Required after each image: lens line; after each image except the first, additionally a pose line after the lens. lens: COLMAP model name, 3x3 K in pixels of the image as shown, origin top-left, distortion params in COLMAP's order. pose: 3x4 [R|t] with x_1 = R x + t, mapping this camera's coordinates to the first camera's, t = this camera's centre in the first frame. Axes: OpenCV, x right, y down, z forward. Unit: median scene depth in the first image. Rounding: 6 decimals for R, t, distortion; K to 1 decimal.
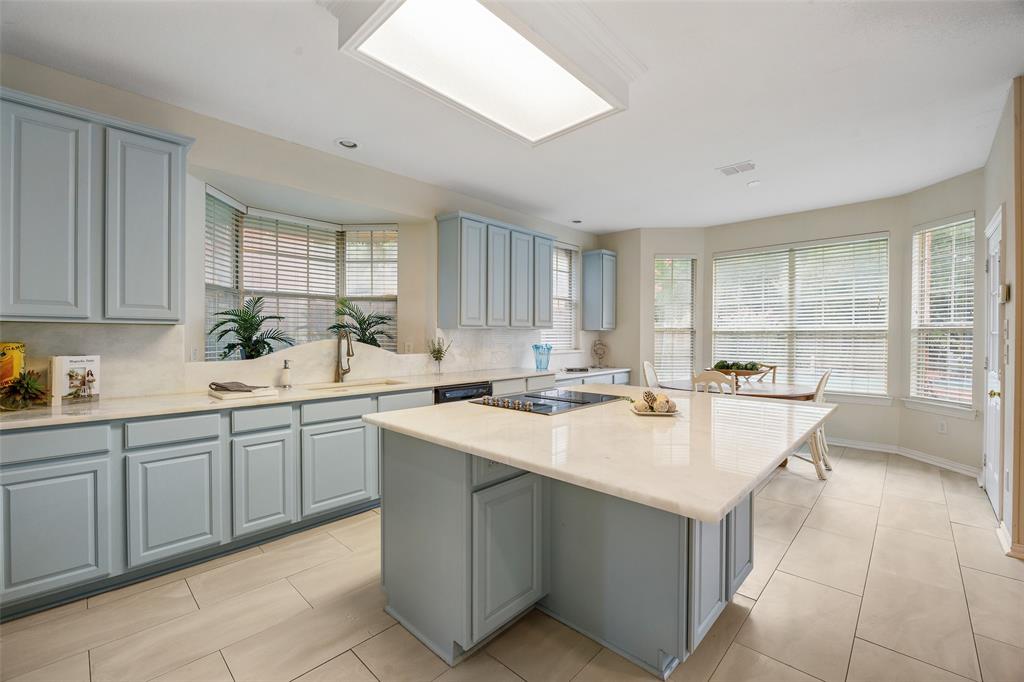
lens RADIAL K [[421.0, 0, 507.5], [0, 421.0, 341.9], [0, 0, 1]] dist [-0.000669, -0.000040]
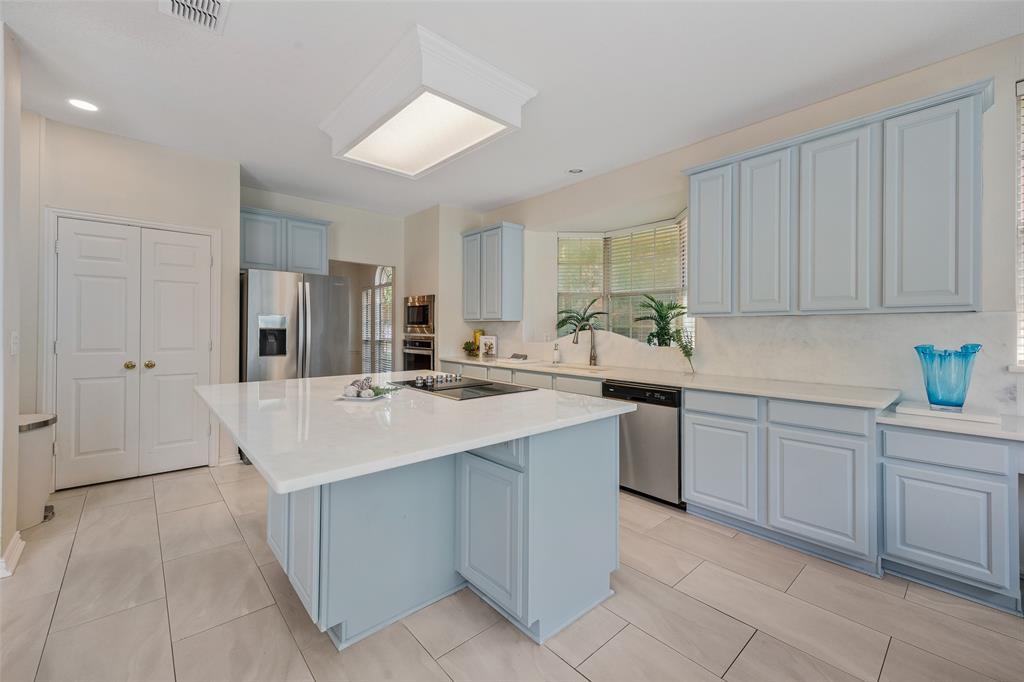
lens RADIAL K [[415.3, 0, 488.5], [0, 415.3, 324.1], [0, 0, 1]] dist [0.001023, 0.000062]
pose [[-0.109339, -0.006827, -0.993981, 0.730701], [-0.008831, 0.999944, -0.005897, -0.011383], [0.993965, 0.008133, -0.109393, 0.749514]]
